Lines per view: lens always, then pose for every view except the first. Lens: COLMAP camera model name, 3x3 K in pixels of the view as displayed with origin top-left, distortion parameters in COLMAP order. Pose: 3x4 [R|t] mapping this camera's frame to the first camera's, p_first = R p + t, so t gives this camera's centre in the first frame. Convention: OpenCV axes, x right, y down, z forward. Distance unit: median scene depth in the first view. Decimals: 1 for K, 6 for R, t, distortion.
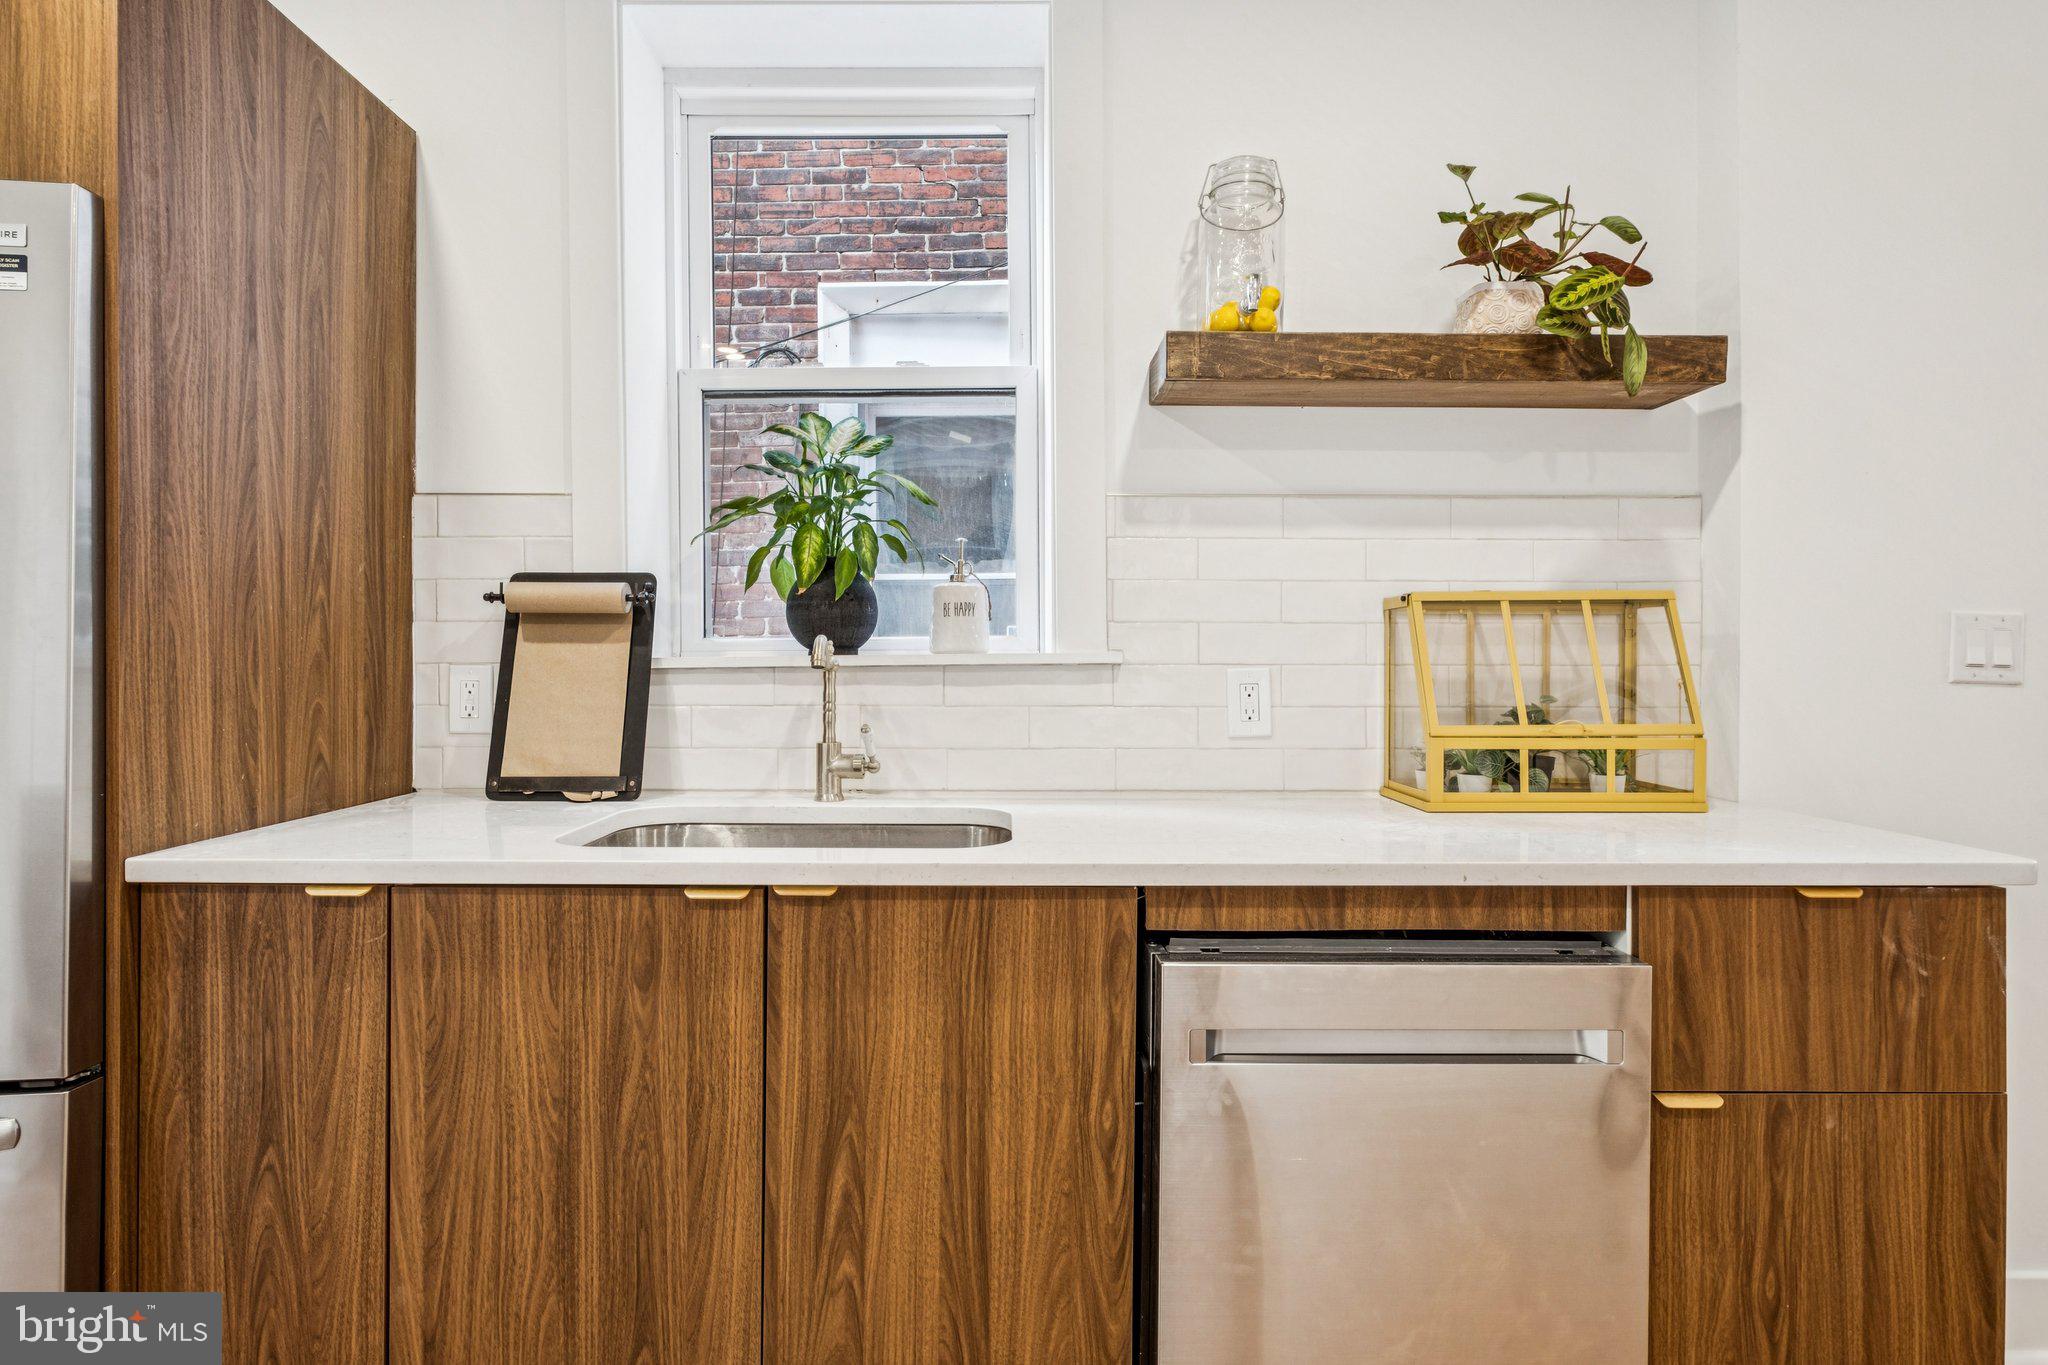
lens RADIAL K [[1093.2, 0, 1024.4], [0, 1093.2, 664.1], [0, 0, 1]] dist [-0.003095, 0.001201]
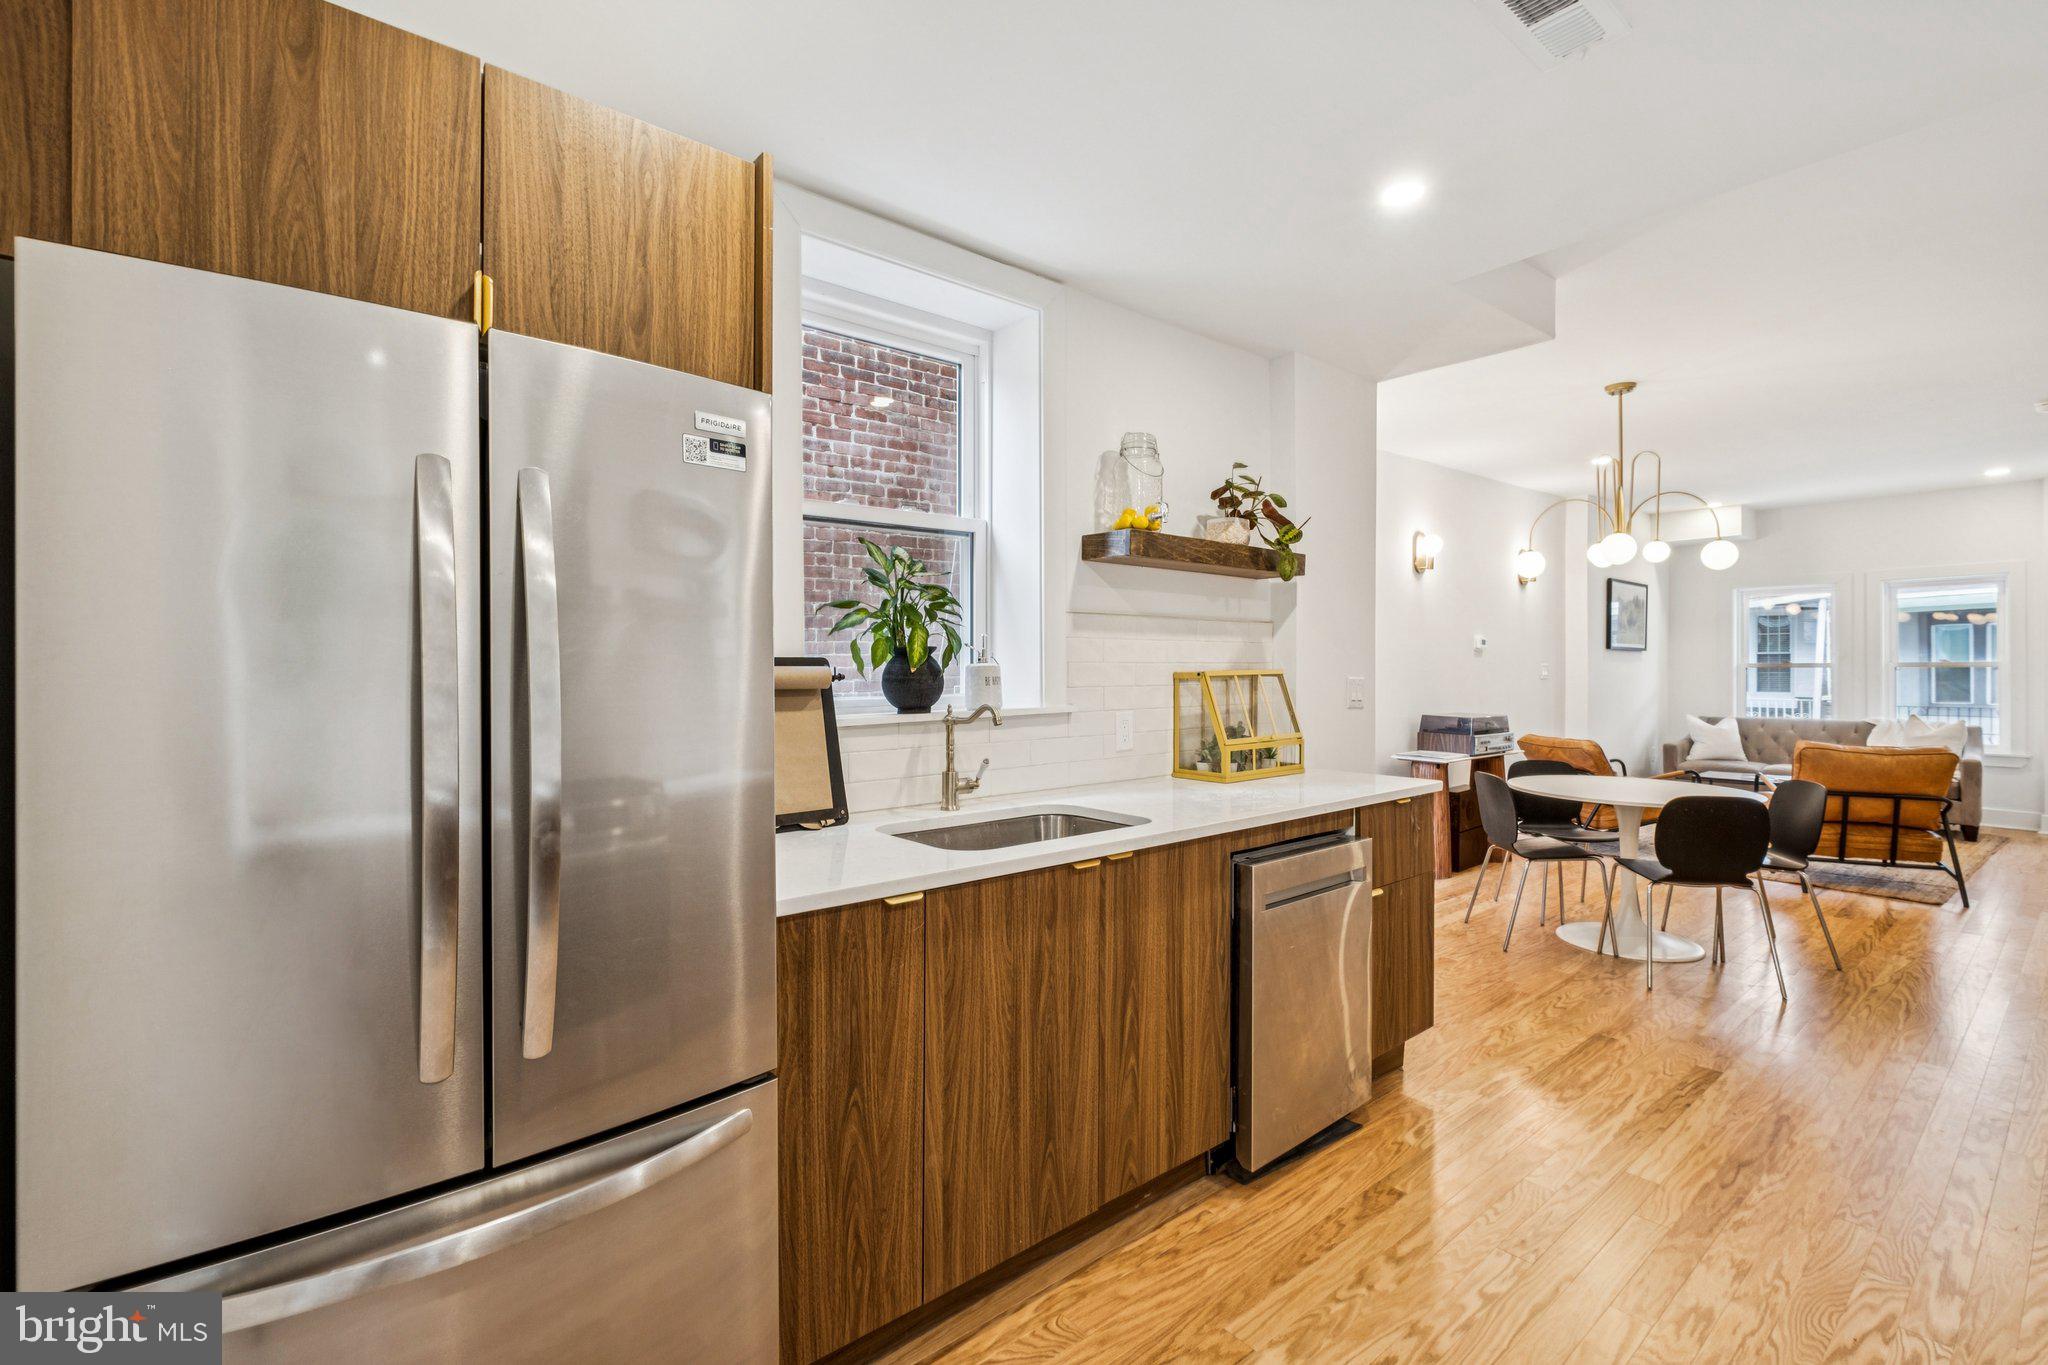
lens RADIAL K [[892.8, 0, 1012.3], [0, 892.8, 670.4], [0, 0, 1]] dist [-0.004186, -0.000456]
pose [[0.775948, -0.004949, 0.630777, -1.252987], [0.004199, 0.999988, 0.002680, -0.100614], [-0.630783, 0.000570, 0.775959, -0.023681]]
